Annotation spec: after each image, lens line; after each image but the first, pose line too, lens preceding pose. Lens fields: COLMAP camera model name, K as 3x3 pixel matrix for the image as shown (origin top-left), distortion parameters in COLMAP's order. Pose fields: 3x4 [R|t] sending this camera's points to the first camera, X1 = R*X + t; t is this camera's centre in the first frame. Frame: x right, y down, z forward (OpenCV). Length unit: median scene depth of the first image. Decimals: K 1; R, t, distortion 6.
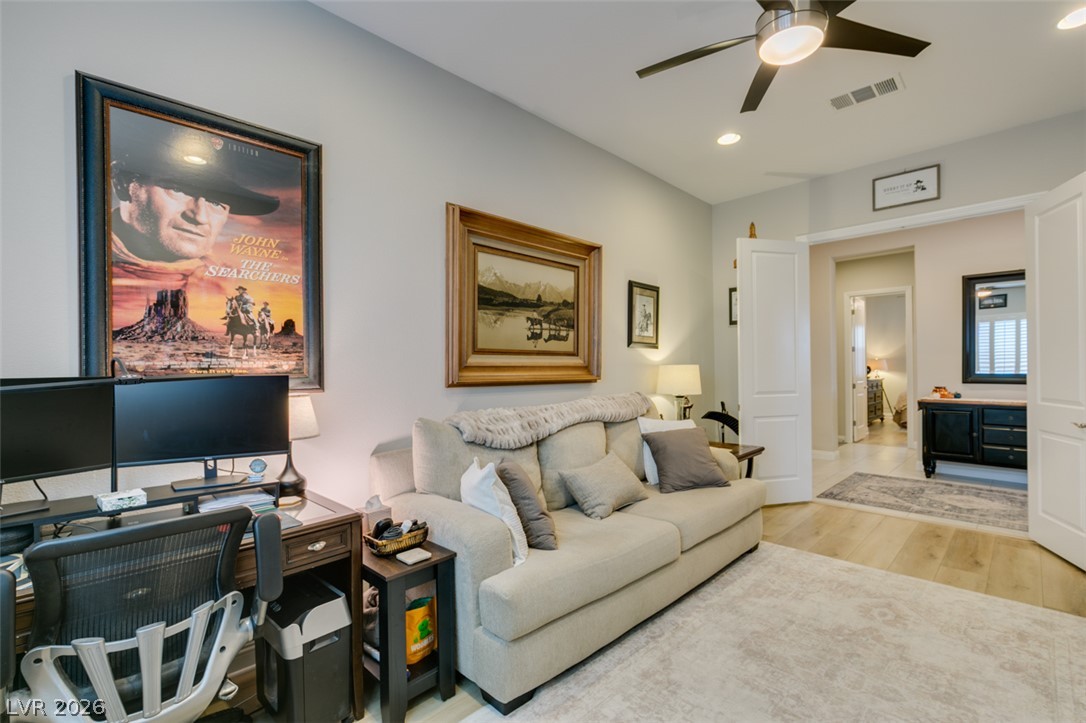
lens RADIAL K [[482.9, 0, 540.4], [0, 482.9, 364.9], [0, 0, 1]] dist [0.001372, -0.001643]
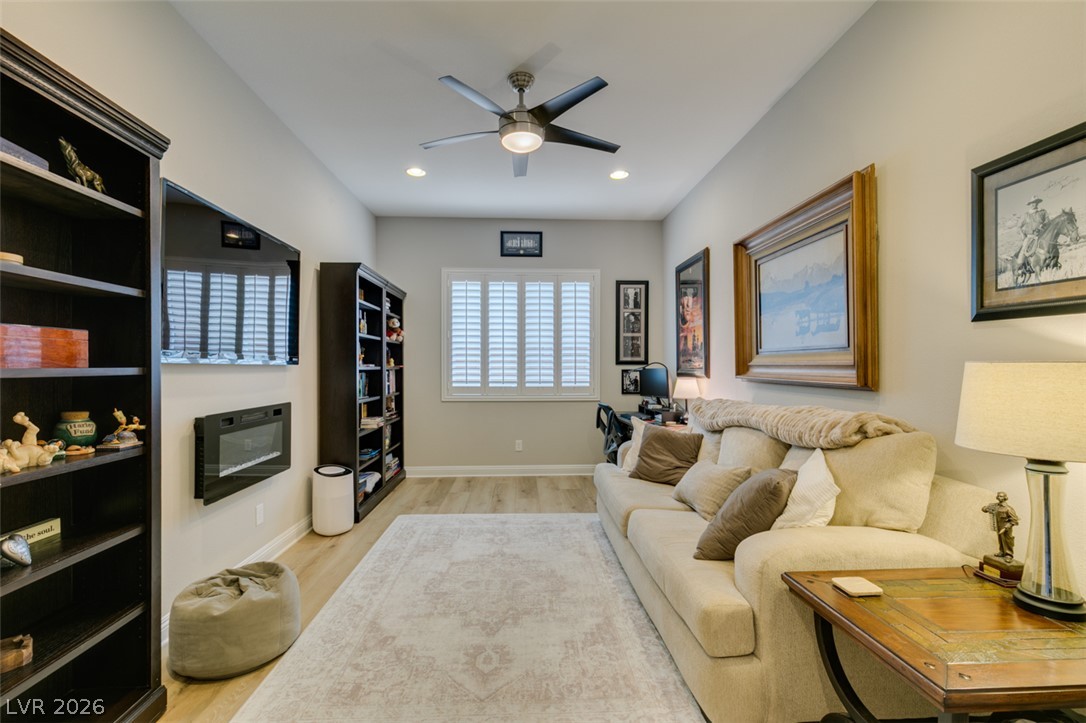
lens RADIAL K [[482.9, 0, 544.7], [0, 482.9, 372.0], [0, 0, 1]] dist [0.001372, -0.001643]
pose [[-0.663056, 0.016172, -0.748395, 0.962264], [0.009493, 0.999868, 0.013196, -0.000561], [0.748509, 0.001645, -0.663122, 1.240358]]
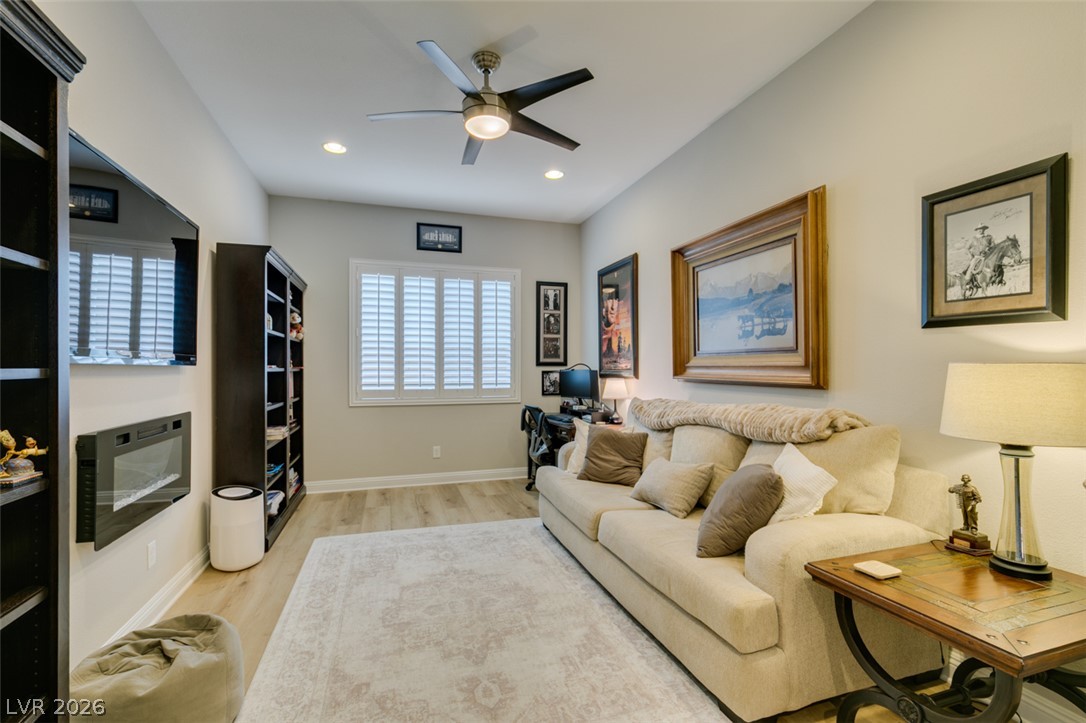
lens RADIAL K [[482.9, 0, 544.5], [0, 482.9, 371.1], [0, 0, 1]] dist [0.001372, -0.001643]
pose [[-0.449073, 0.013500, -0.893393, 1.020009], [0.009266, 0.999902, 0.010452, -0.000886], [0.893447, -0.003585, -0.449154, 1.080692]]
